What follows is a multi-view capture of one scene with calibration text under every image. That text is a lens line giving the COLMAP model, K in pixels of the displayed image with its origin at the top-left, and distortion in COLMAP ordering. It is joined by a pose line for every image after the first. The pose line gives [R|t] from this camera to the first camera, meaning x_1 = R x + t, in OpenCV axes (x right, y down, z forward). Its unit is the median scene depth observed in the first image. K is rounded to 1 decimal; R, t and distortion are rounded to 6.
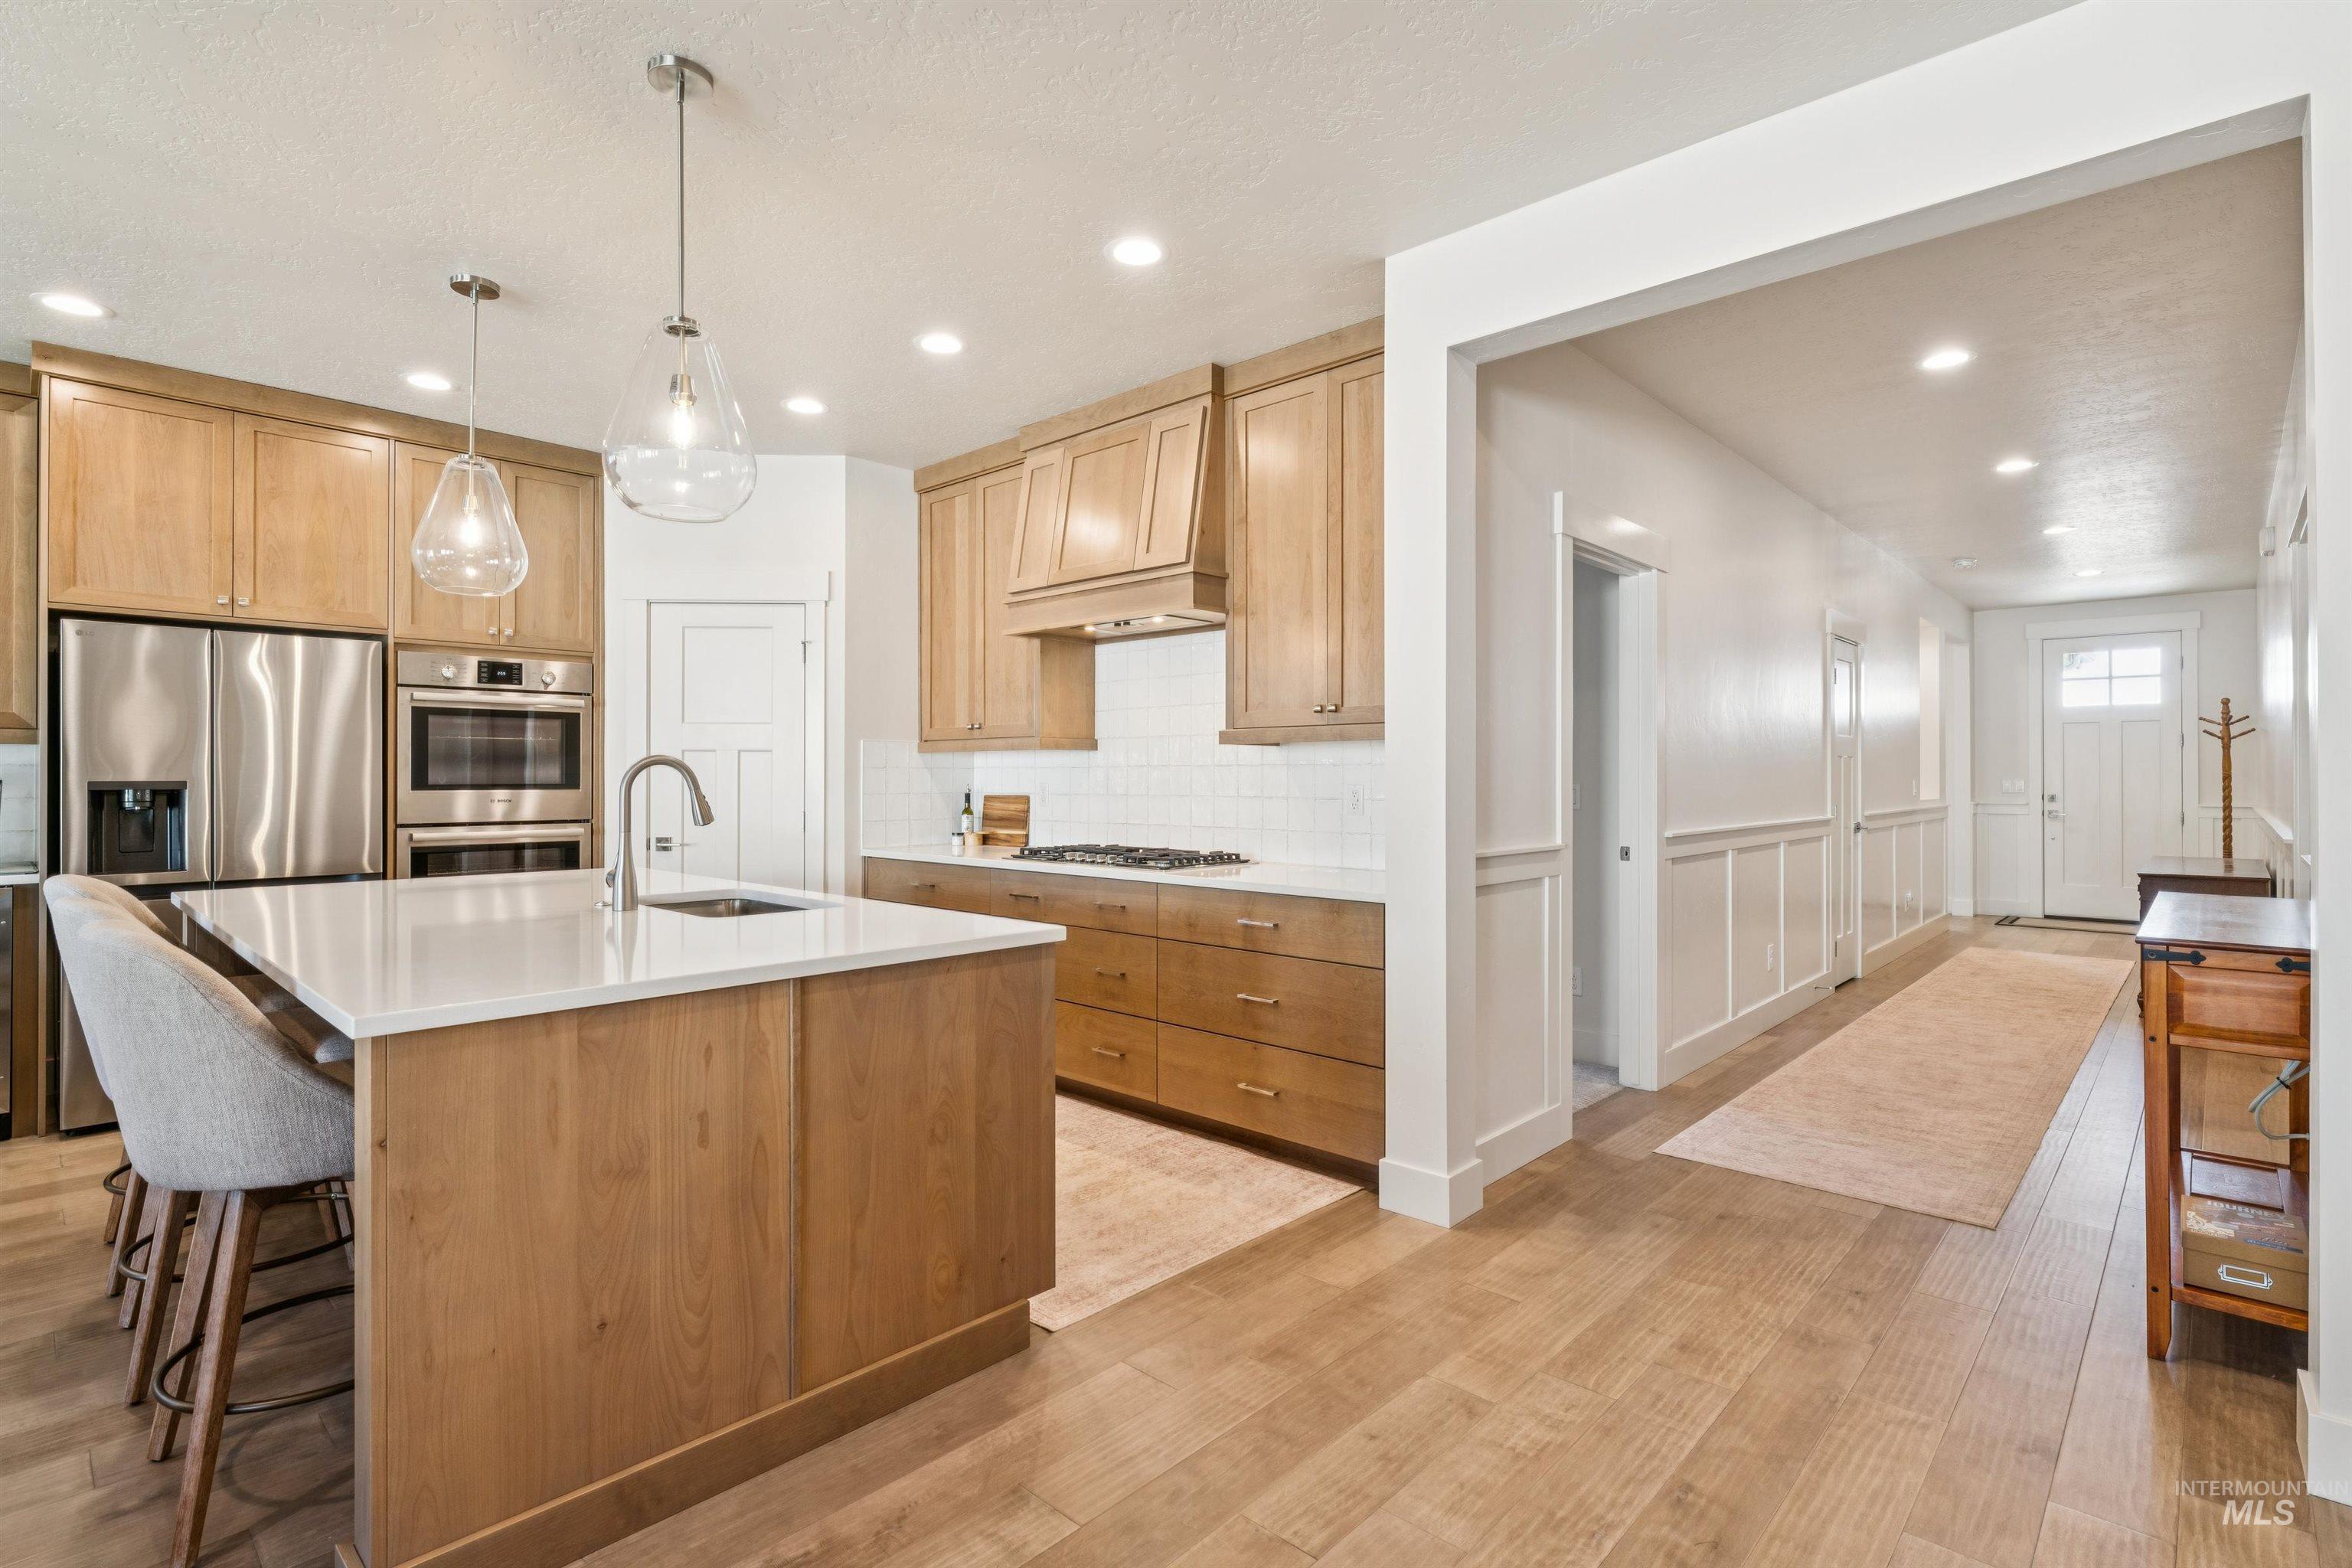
lens RADIAL K [[1143.0, 0, 1160.5], [0, 1143.0, 774.0], [0, 0, 1]] dist [-0.001405, 0.000280]
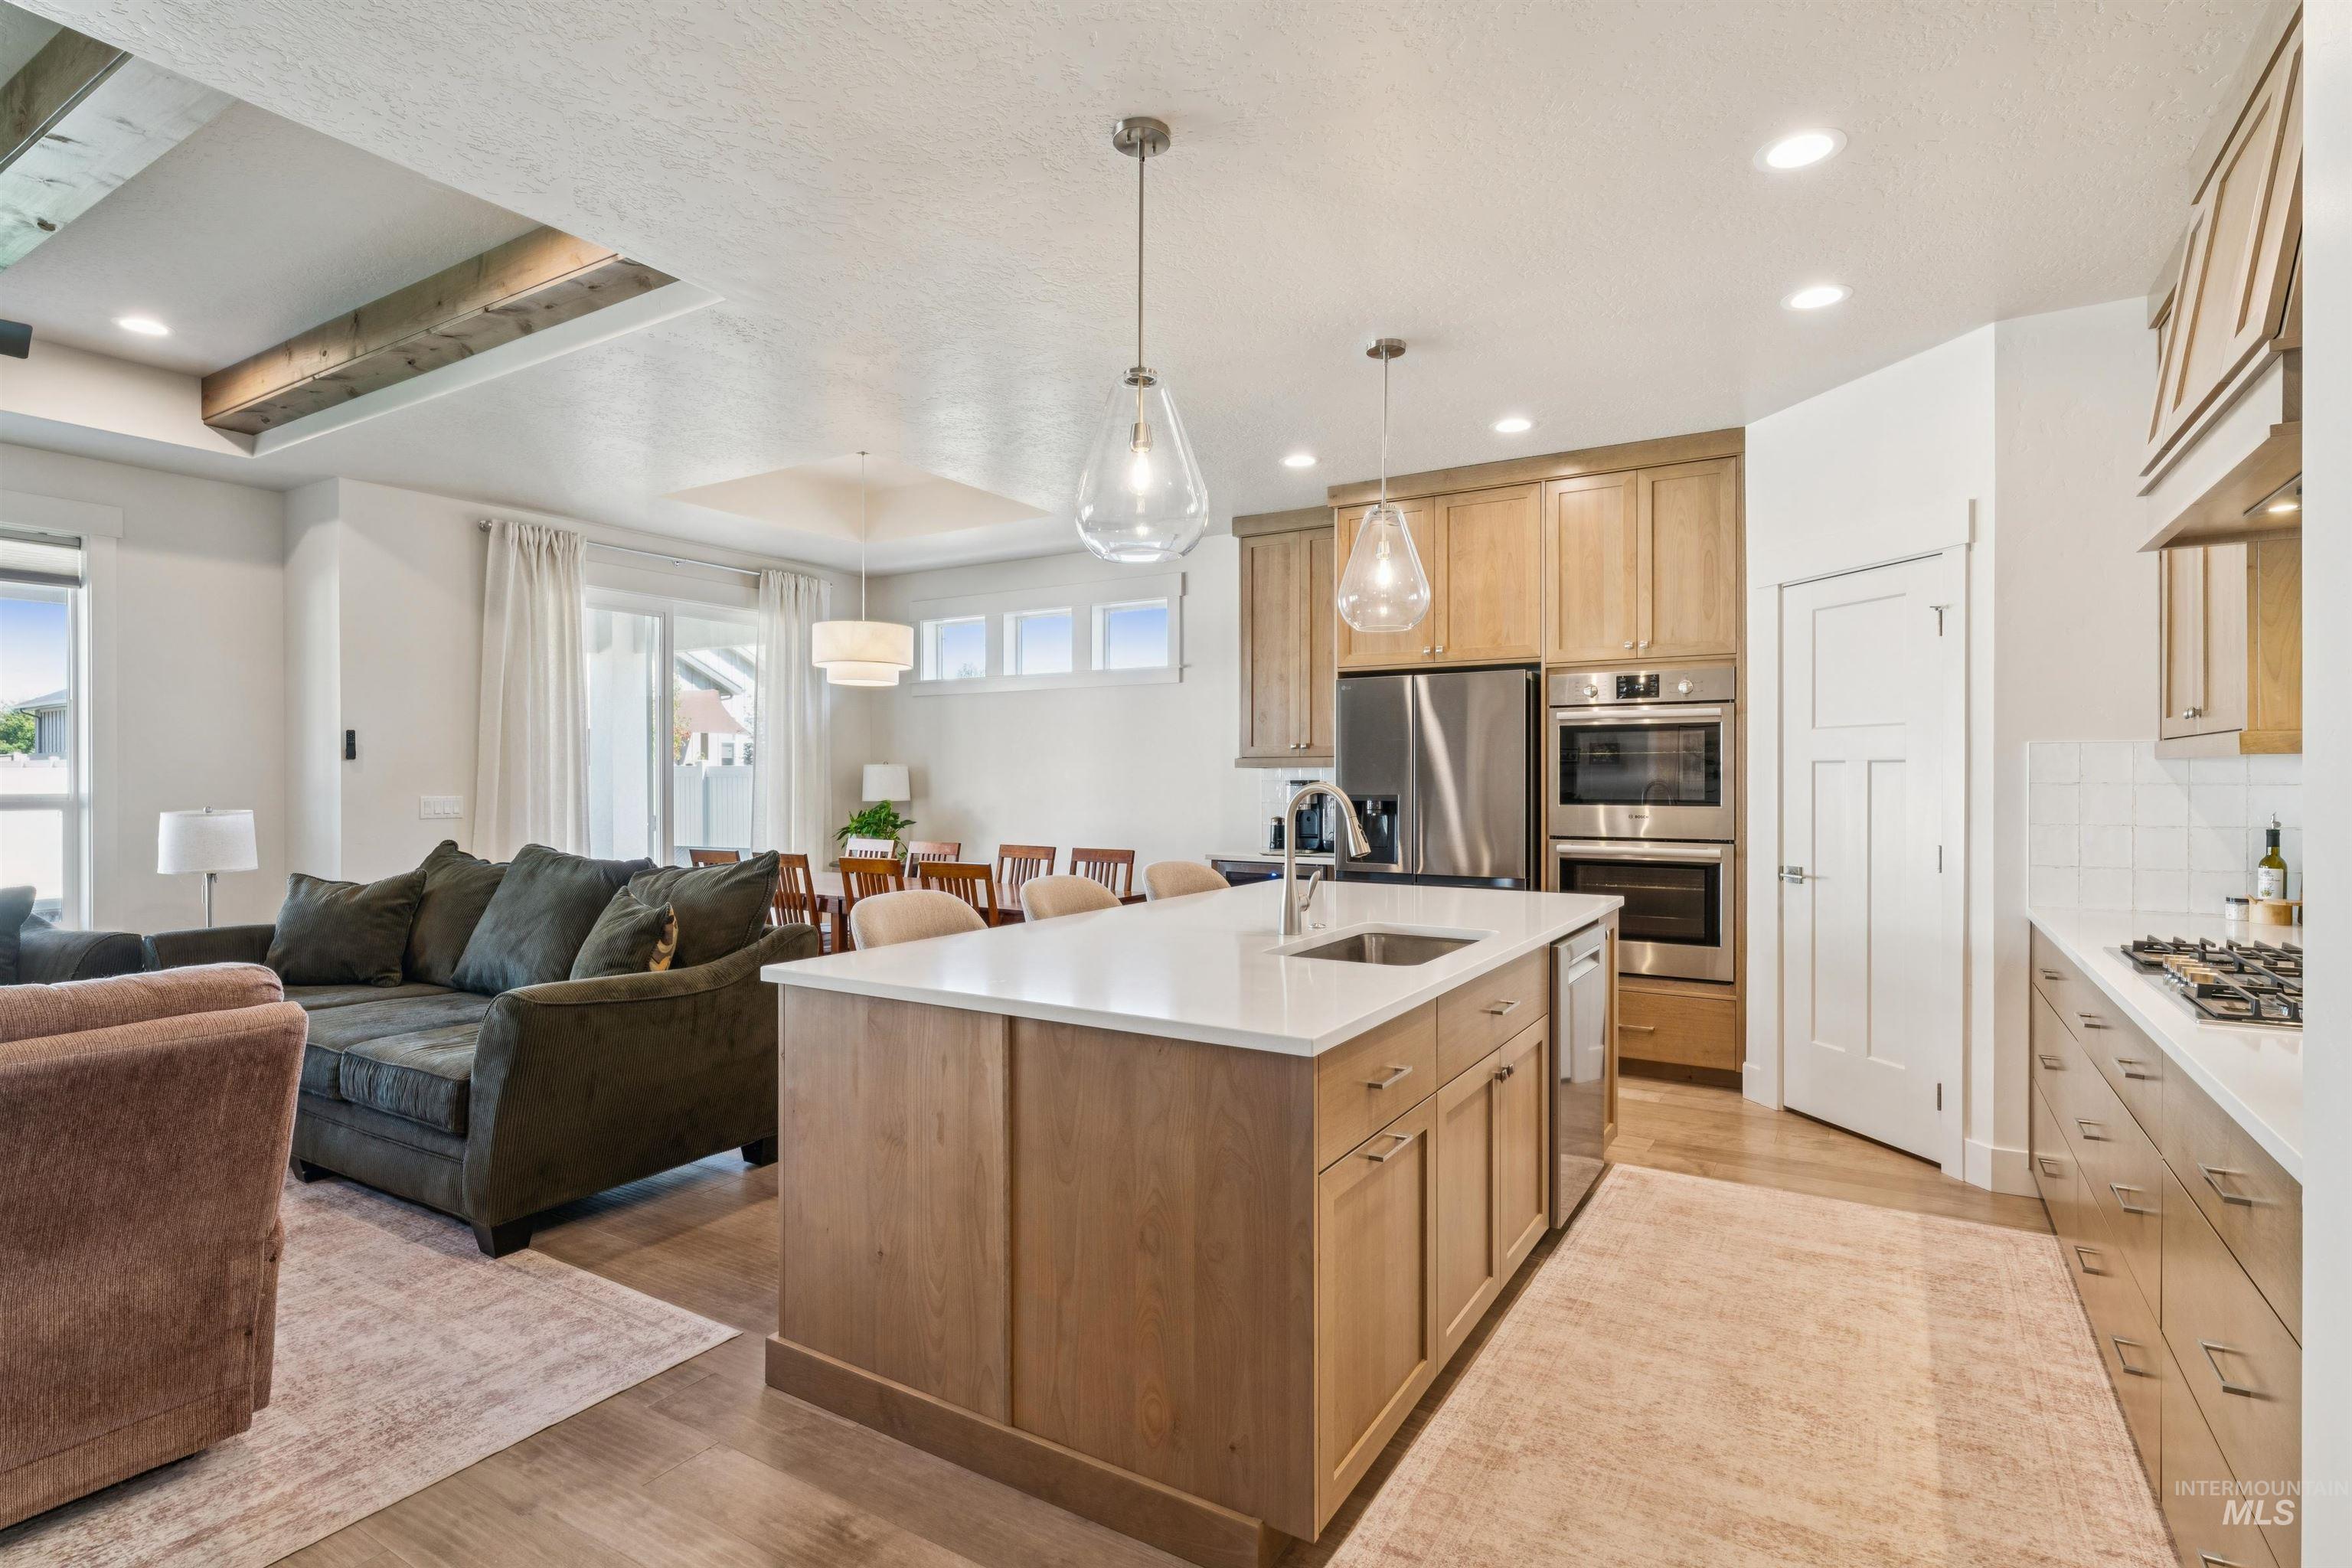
lens RADIAL K [[1143.0, 0, 1174.1], [0, 1143.0, 787.9], [0, 0, 1]] dist [-0.001405, 0.000280]
pose [[0.207388, 0.009247, -0.978215, 0.317690], [0.005018, 0.999932, 0.010516, -0.014259], [0.978246, -0.007090, 0.207328, 0.425430]]
